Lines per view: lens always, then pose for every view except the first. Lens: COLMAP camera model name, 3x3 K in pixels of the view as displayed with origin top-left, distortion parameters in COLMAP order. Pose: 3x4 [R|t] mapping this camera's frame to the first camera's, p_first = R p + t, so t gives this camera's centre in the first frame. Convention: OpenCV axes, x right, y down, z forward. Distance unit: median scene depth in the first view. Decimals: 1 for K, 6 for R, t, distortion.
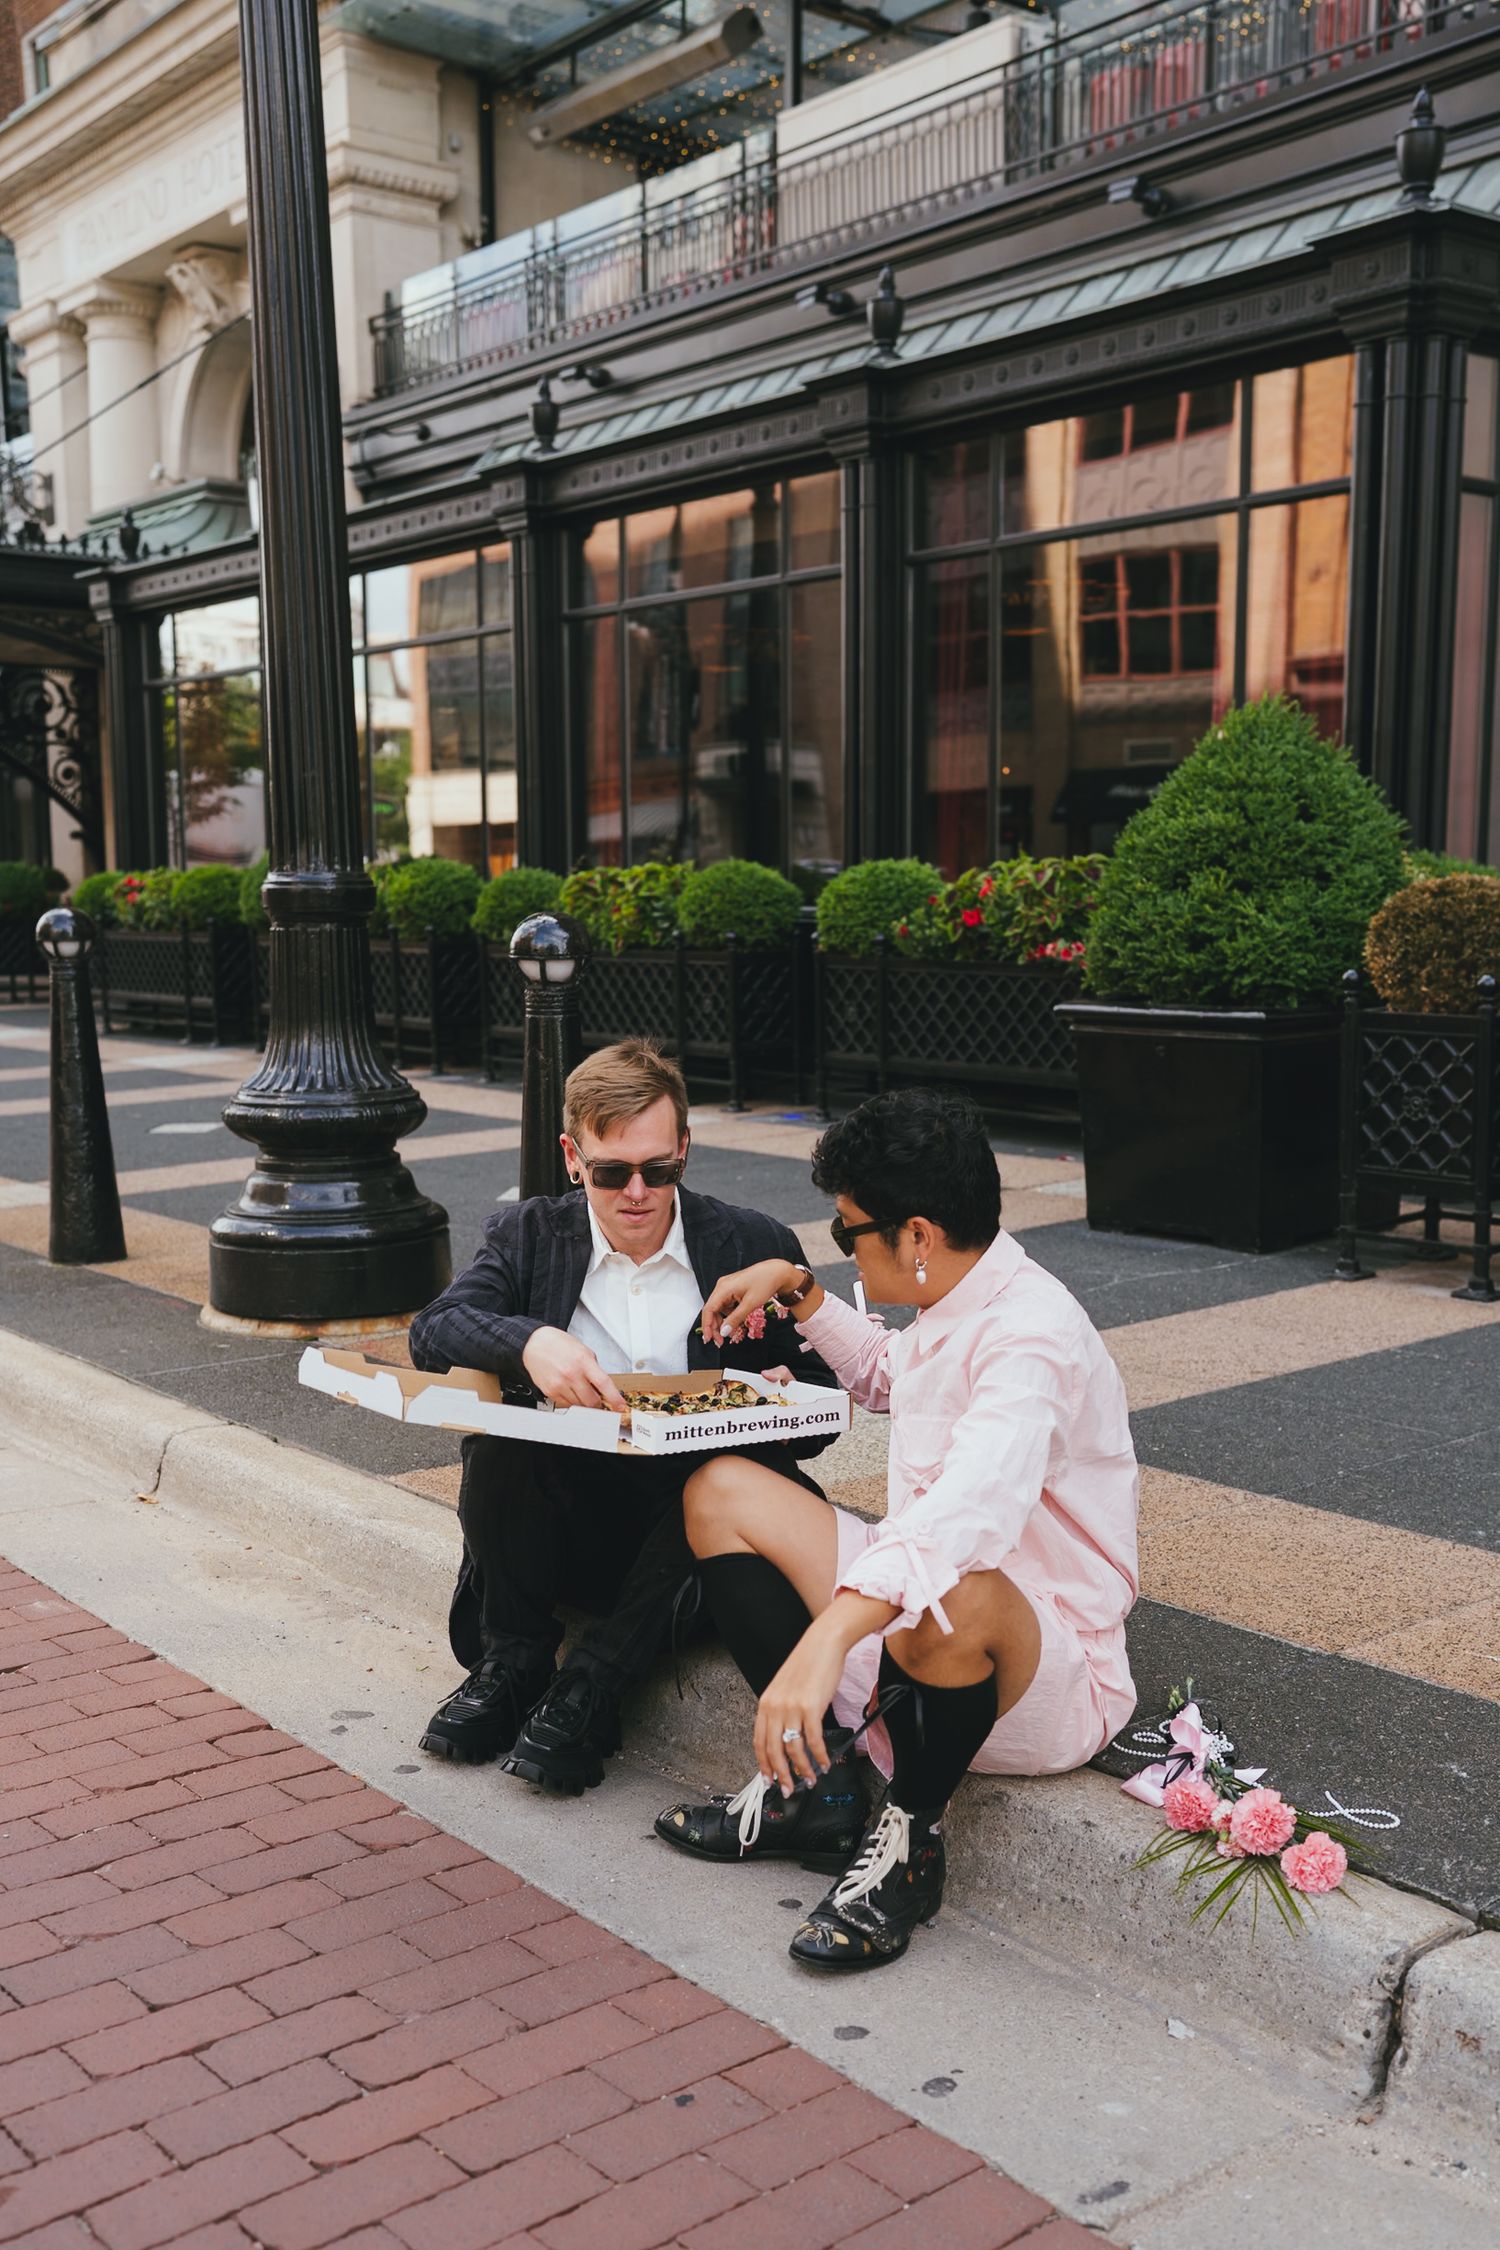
lens RADIAL K [[2216.8, 0, 802.4], [0, 2216.8, 1179.4], [0, 0, 1]] dist [0.050842, 0.000000]
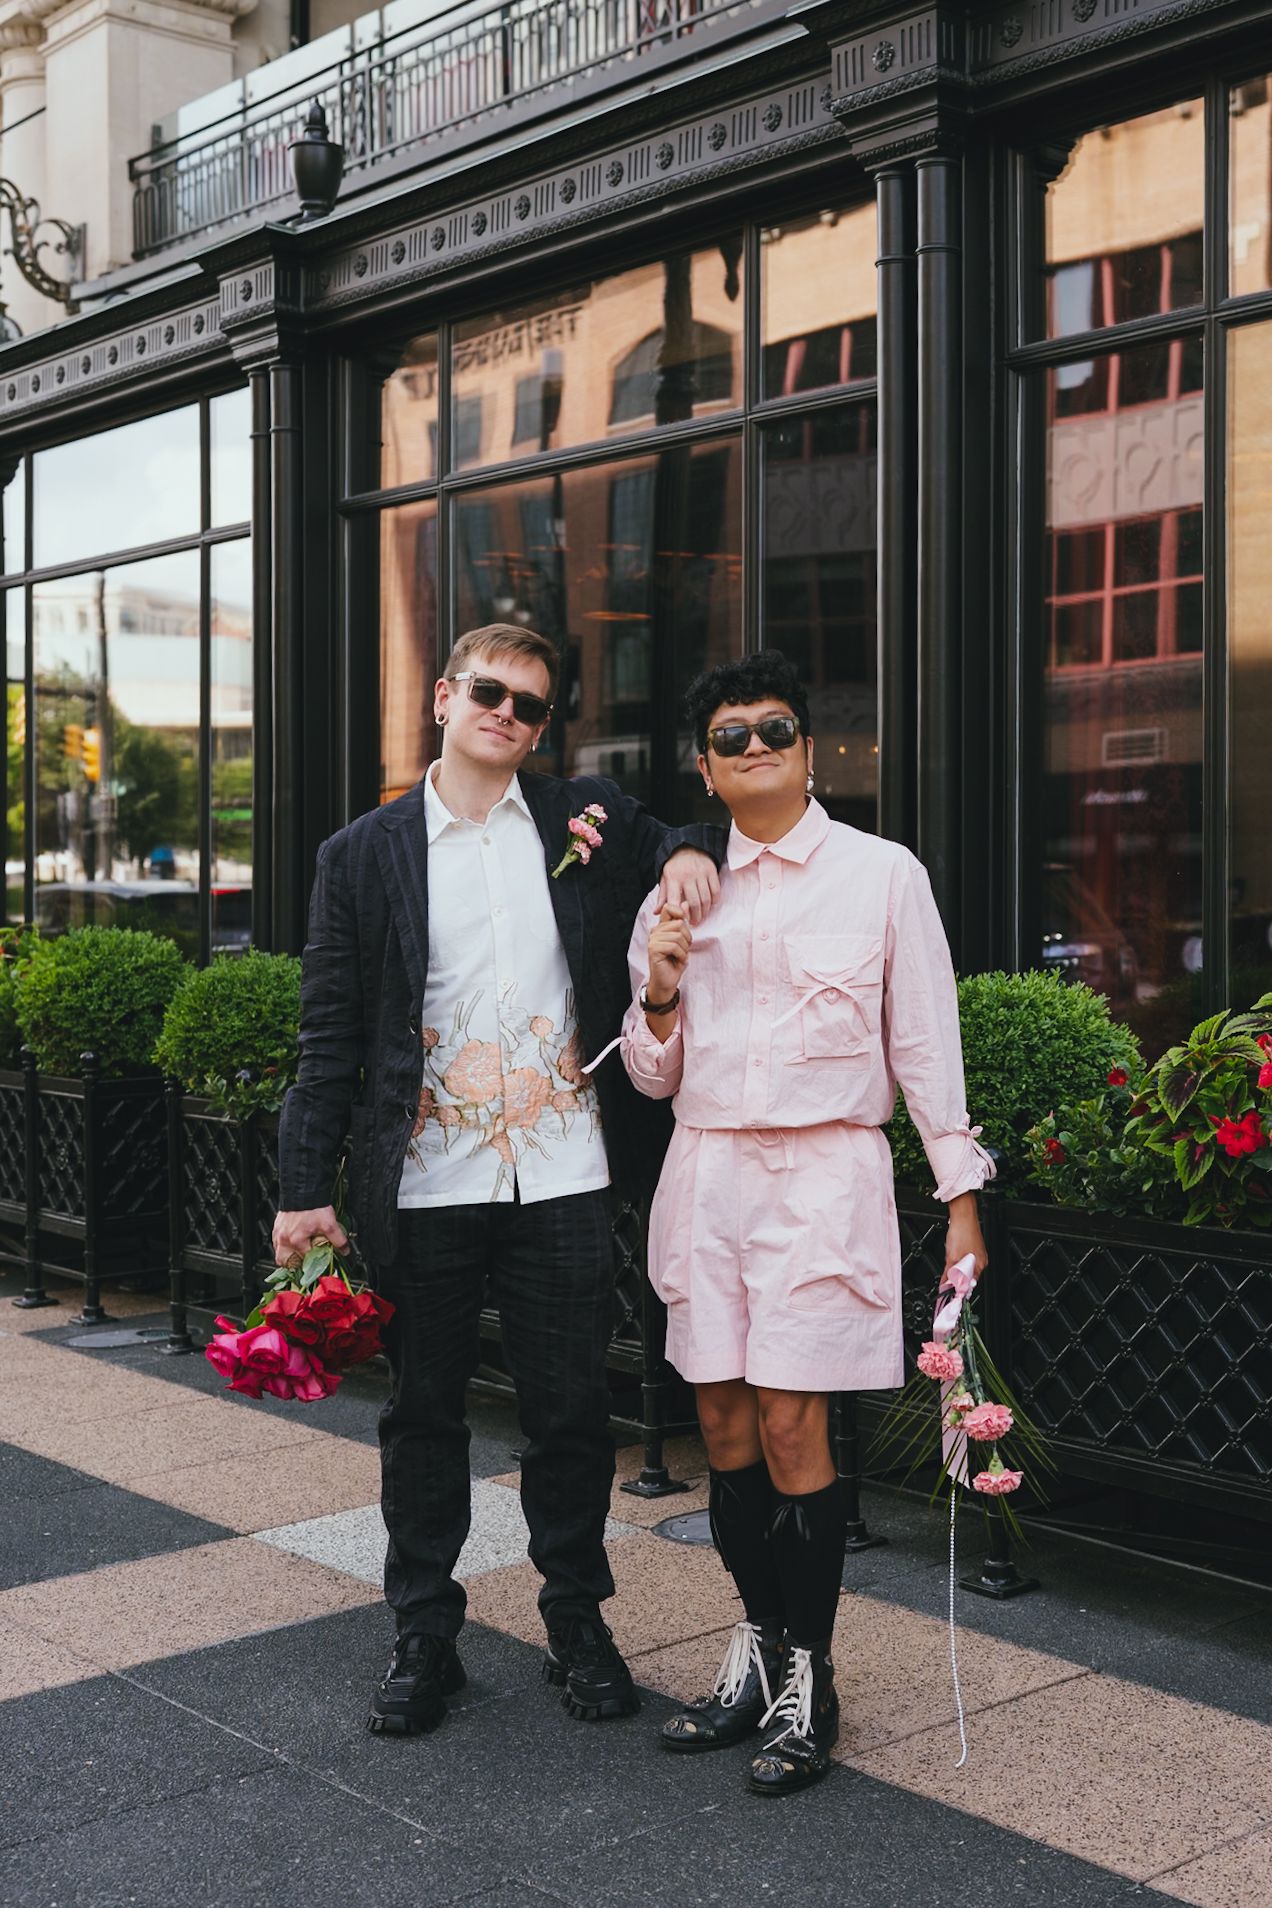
lens RADIAL K [[2441.7, 0, 727.7], [0, 2441.7, 907.0], [0, 0, 1]] dist [0.095088, 0.000000]
pose [[0.999854, 0.003504, 0.016748, -0.037816], [-0.001392, 0.992223, -0.124466, -0.143036], [-0.017054, 0.124425, 0.992082, 0.749921]]
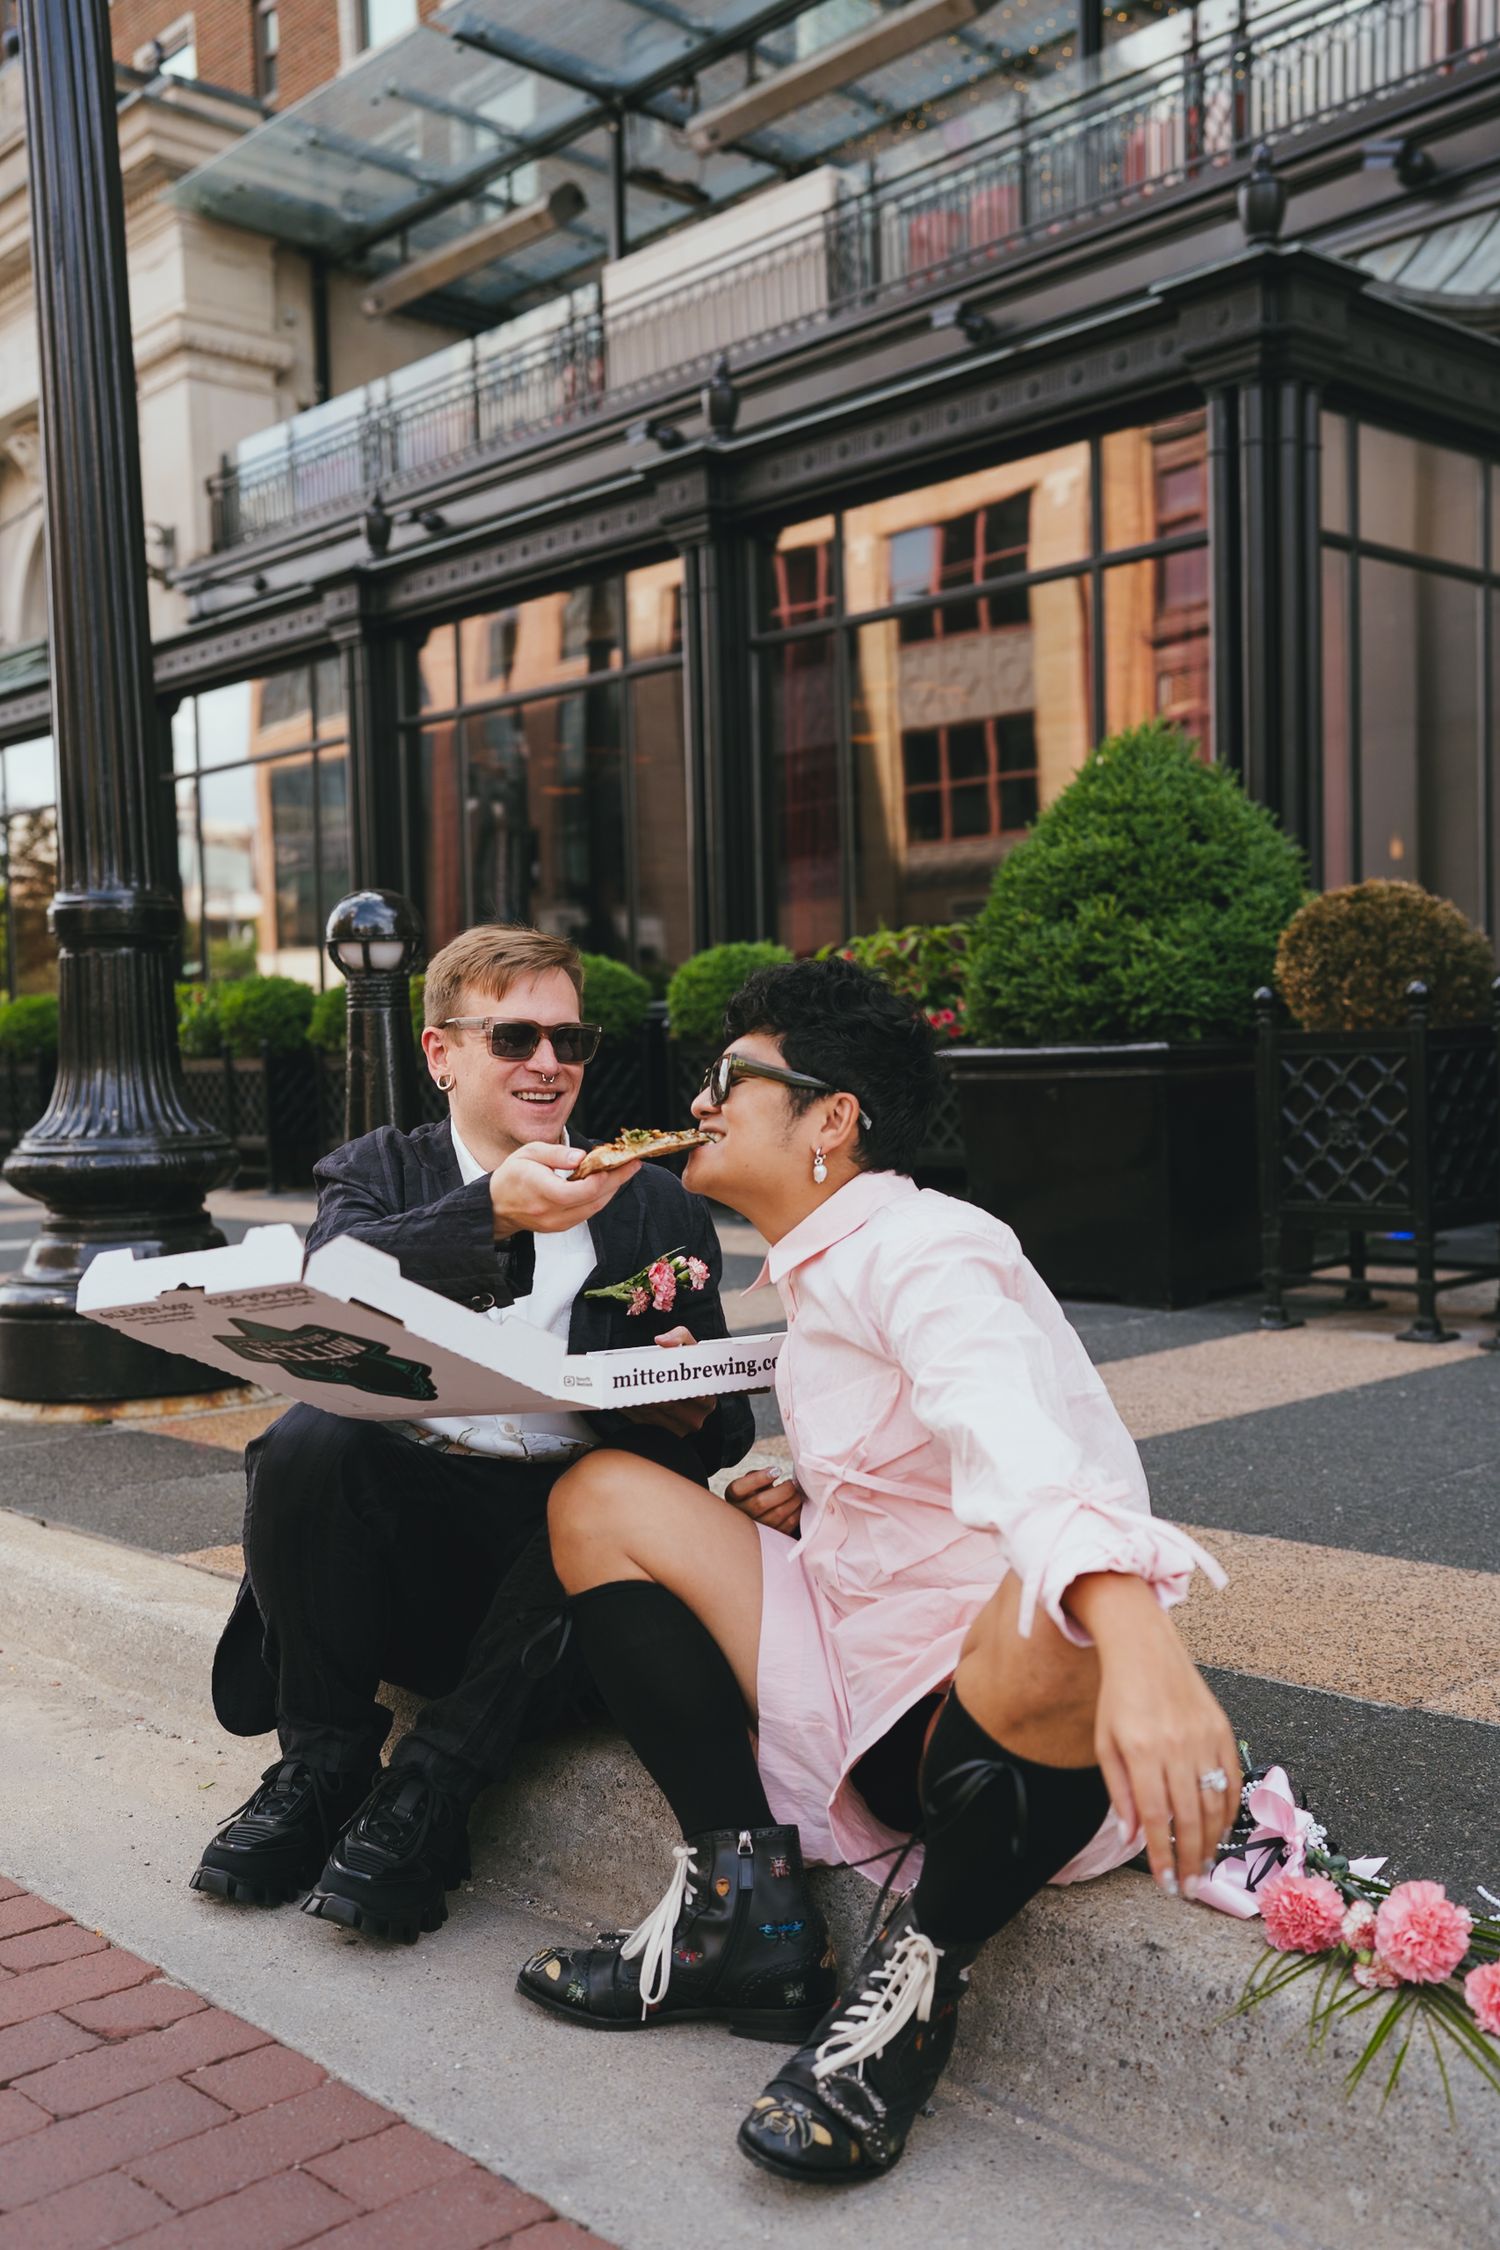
lens RADIAL K [[2134.2, 0, 756.2], [0, 2134.2, 1143.2], [0, 0, 1]] dist [0.058276, 0.000000]
pose [[0.998291, -0.024553, 0.053028, -0.009120], [0.029264, 0.995515, -0.089961, 0.039306], [-0.050581, 0.091359, 0.994533, 0.128564]]
